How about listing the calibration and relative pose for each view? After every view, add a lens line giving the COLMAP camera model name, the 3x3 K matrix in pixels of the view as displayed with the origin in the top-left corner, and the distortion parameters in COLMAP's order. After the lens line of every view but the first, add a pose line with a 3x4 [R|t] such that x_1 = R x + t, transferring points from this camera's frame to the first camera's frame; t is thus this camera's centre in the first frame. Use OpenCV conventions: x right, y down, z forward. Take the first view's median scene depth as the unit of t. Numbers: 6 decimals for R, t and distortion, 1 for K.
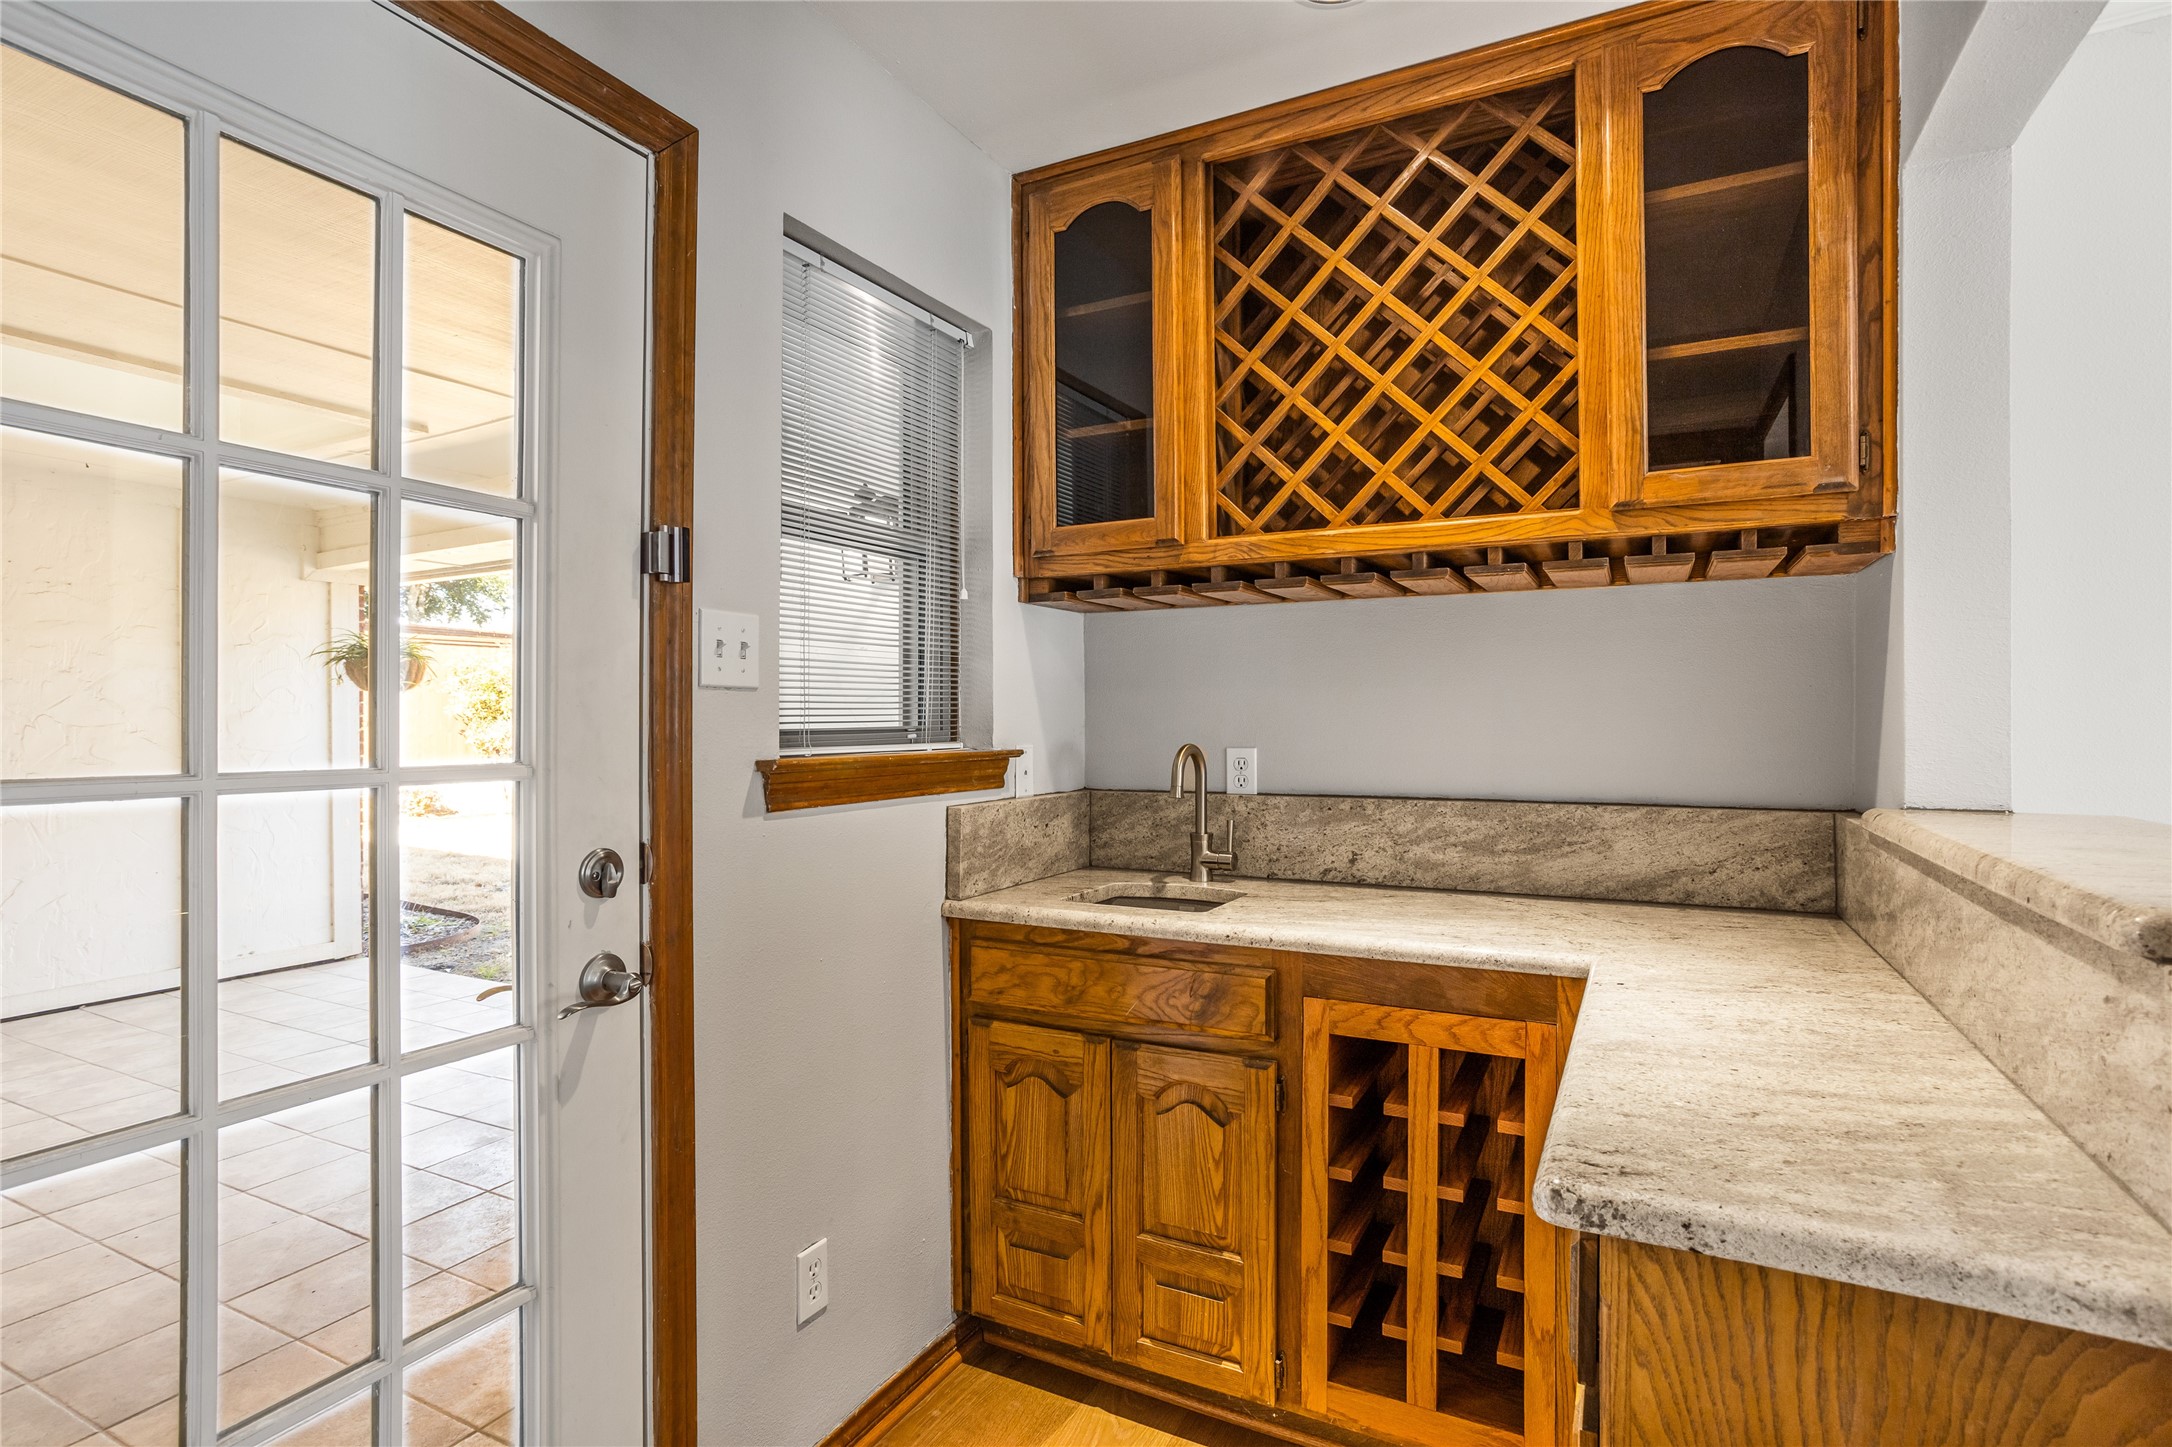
lens RADIAL K [[1051.0, 0, 1098.7], [0, 1051.0, 716.7], [0, 0, 1]] dist [-0.034898, 0.021056]
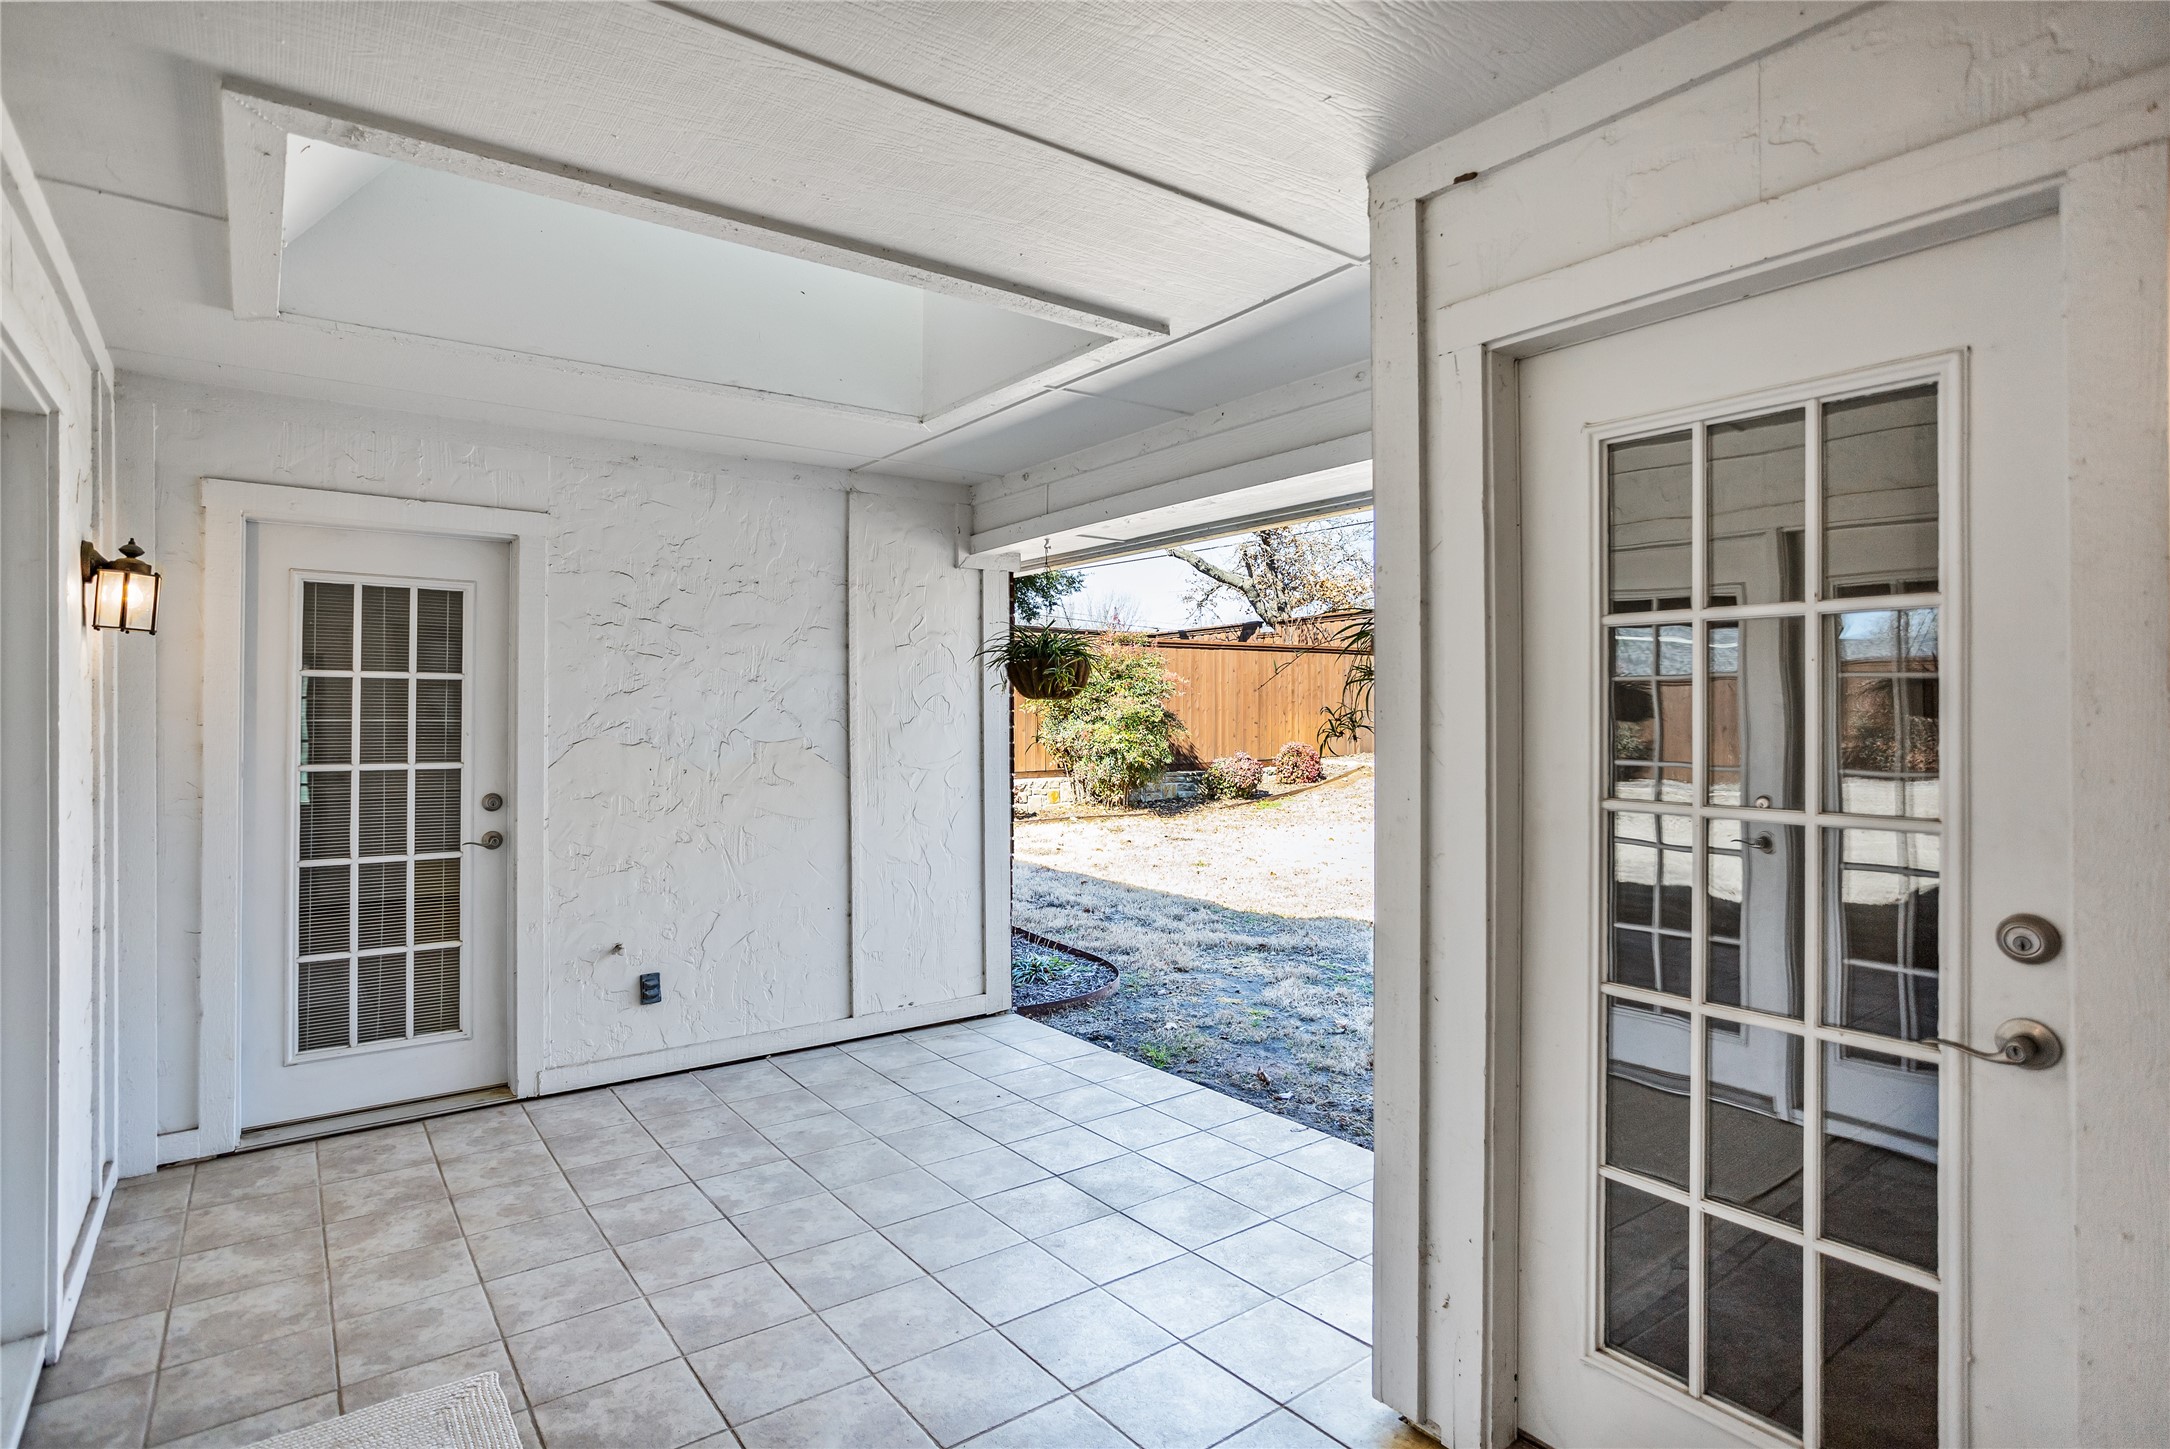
lens RADIAL K [[1102.2, 0, 1071.5], [0, 1102.2, 713.6], [0, 0, 1]] dist [-0.001626, -0.000070]
pose [[0.892398, 0.000643, -0.451248, -0.201124], [0.001907, 0.999985, 0.005197, -0.012349], [0.451245, -0.005498, 0.892383, 0.171591]]
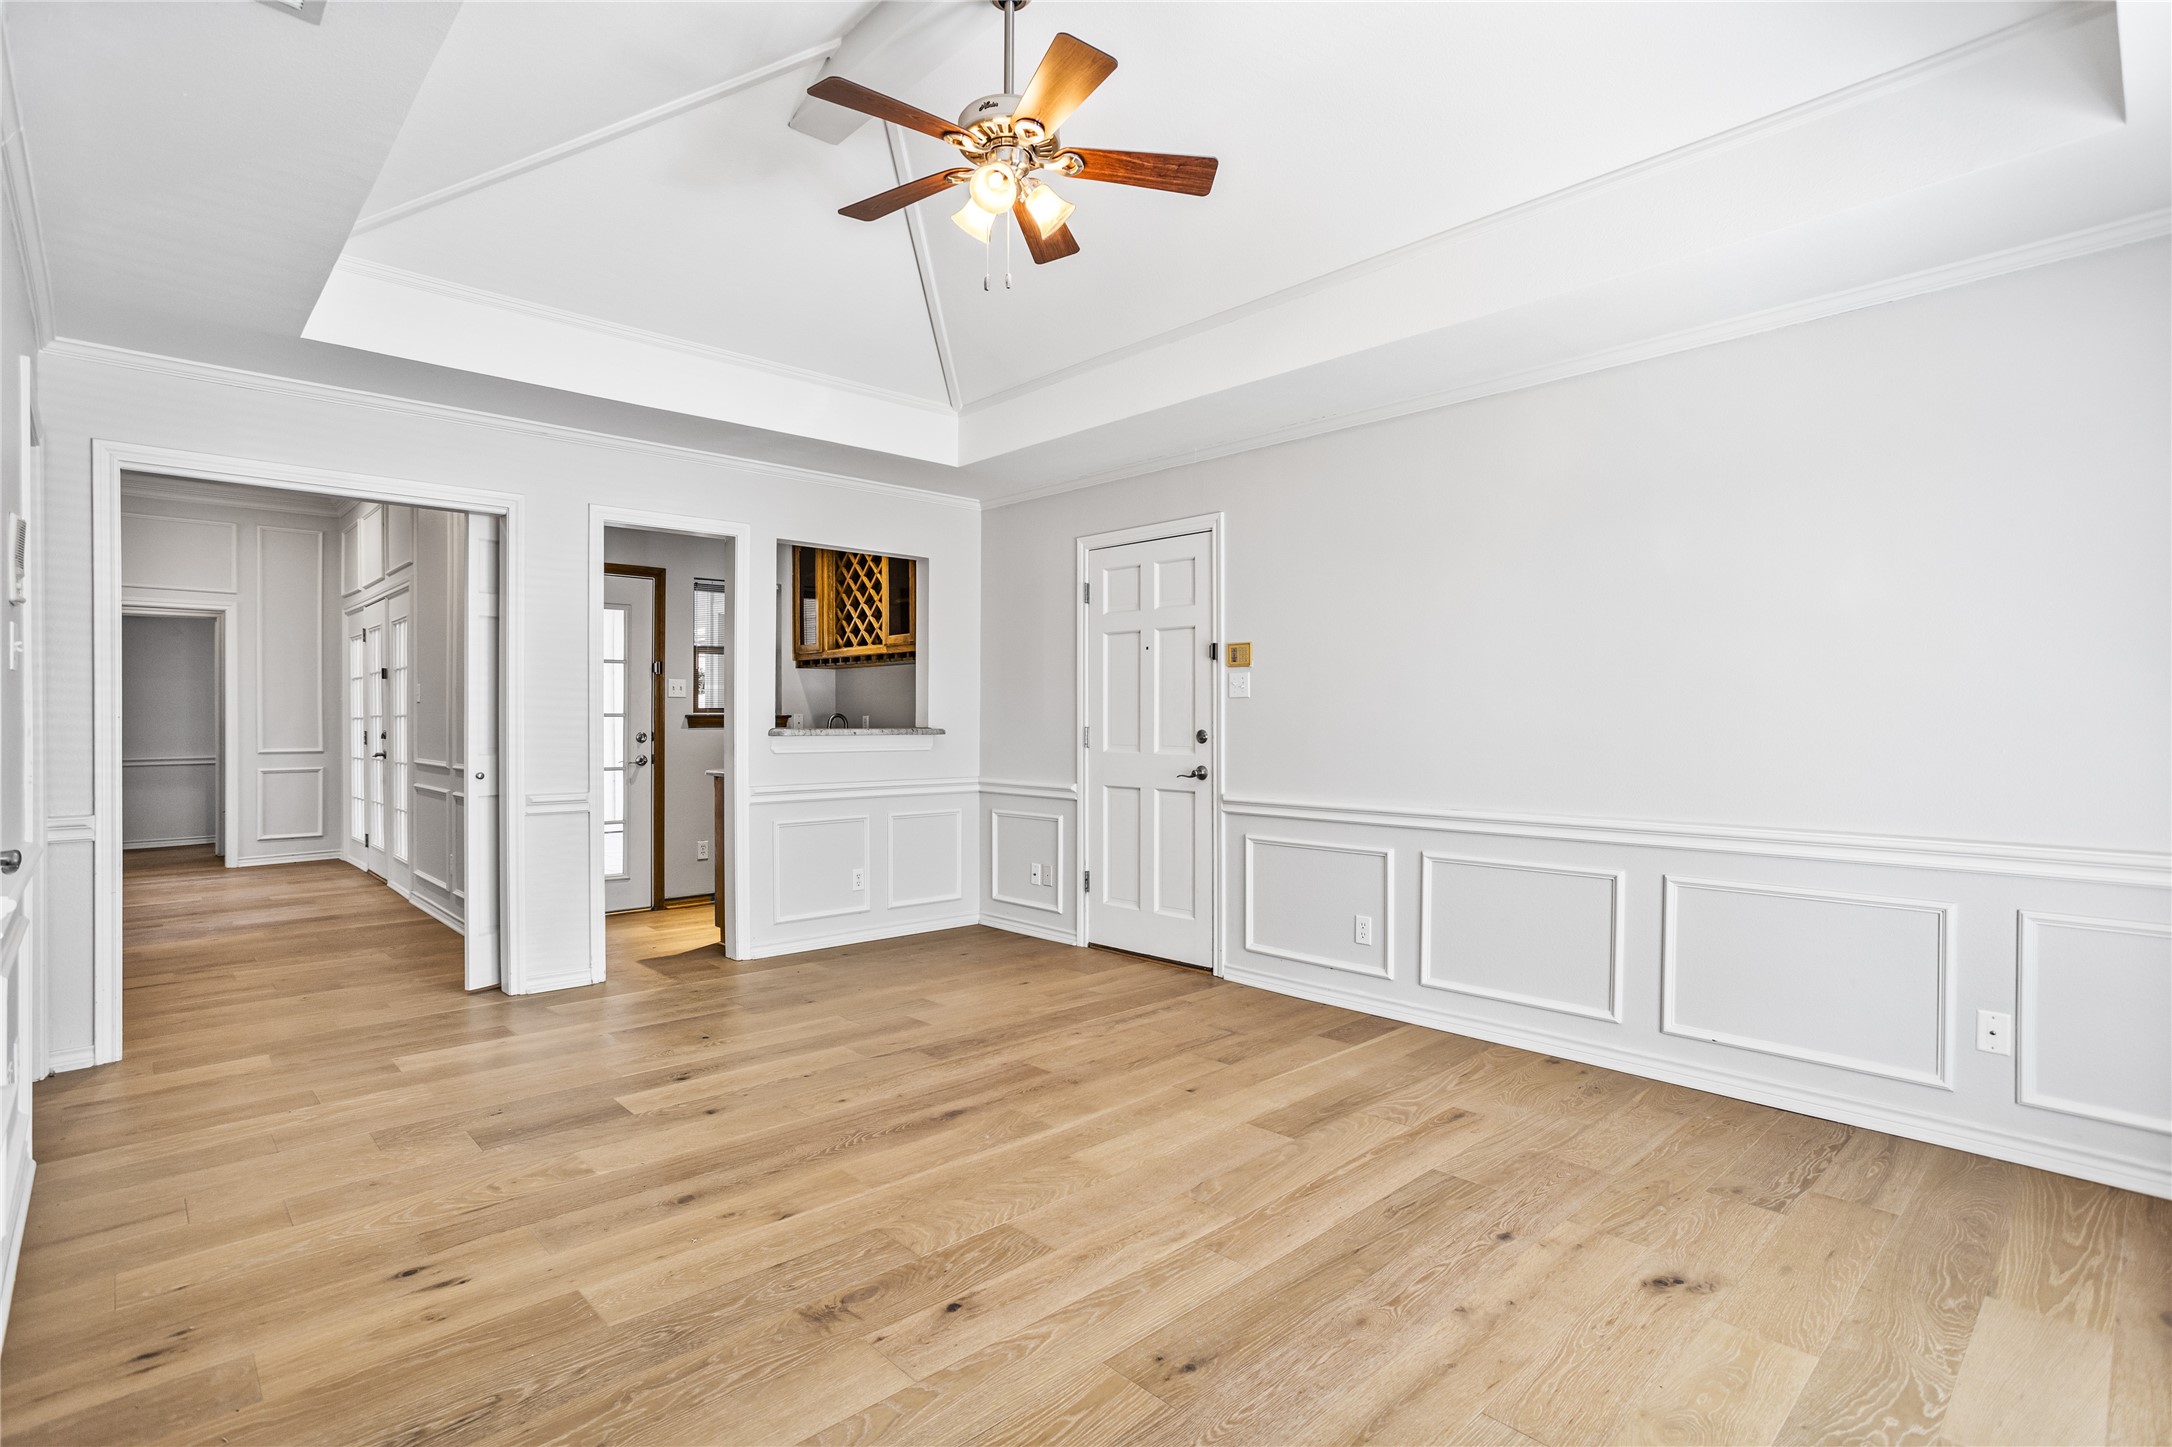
lens RADIAL K [[1051.0, 0, 1096.1], [0, 1051.0, 724.3], [0, 0, 1]] dist [-0.034898, 0.021056]
pose [[0.940581, 0.002559, -0.339560, 2.906723], [0.002848, 0.999877, 0.015425, 0.022163], [0.339558, -0.015476, 0.940458, -2.606450]]
